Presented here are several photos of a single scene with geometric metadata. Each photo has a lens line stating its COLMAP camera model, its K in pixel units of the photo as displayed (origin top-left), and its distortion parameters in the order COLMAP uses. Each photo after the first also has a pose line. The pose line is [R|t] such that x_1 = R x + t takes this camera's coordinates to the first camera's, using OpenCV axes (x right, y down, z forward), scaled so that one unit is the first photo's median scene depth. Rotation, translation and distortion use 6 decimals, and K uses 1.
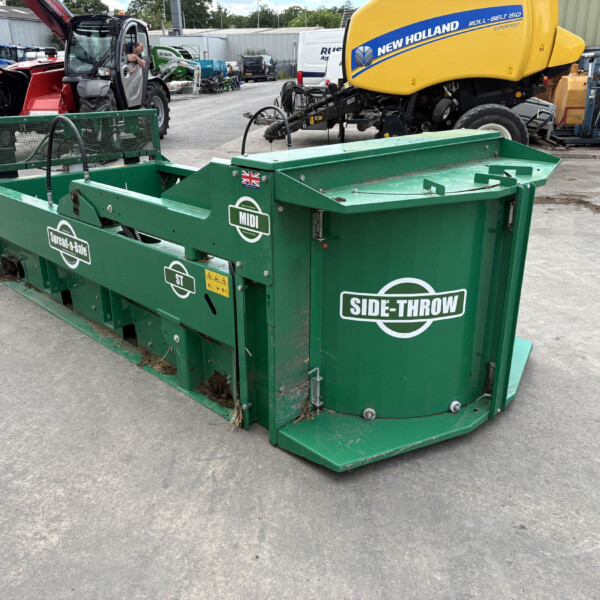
lens RADIAL K [[604.3, 0, 315.8], [0, 604.3, 300.3], [0, 0, 1]] dist [0.045228, -0.043065]
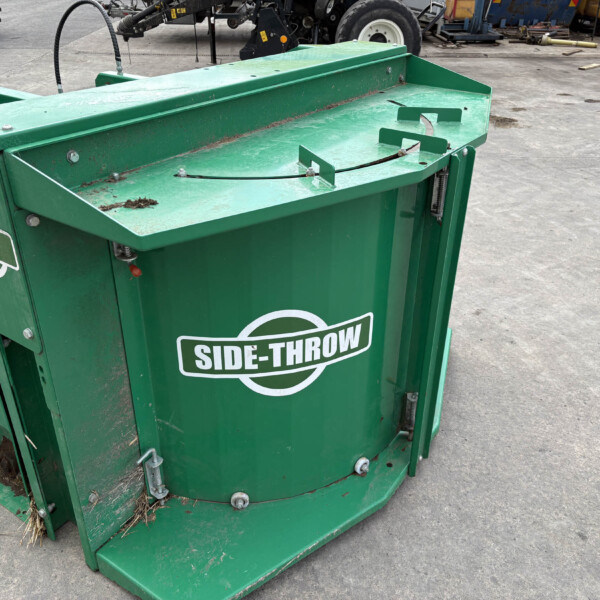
lens RADIAL K [[604.3, 0, 315.8], [0, 604.3, 300.3], [0, 0, 1]] dist [0.045228, -0.043065]
pose [[0.983587, -0.076311, 0.163505, 0.080106], [0.049657, 0.985654, 0.161307, -0.139090], [-0.173469, -0.150540, 0.973266, 0.372857]]
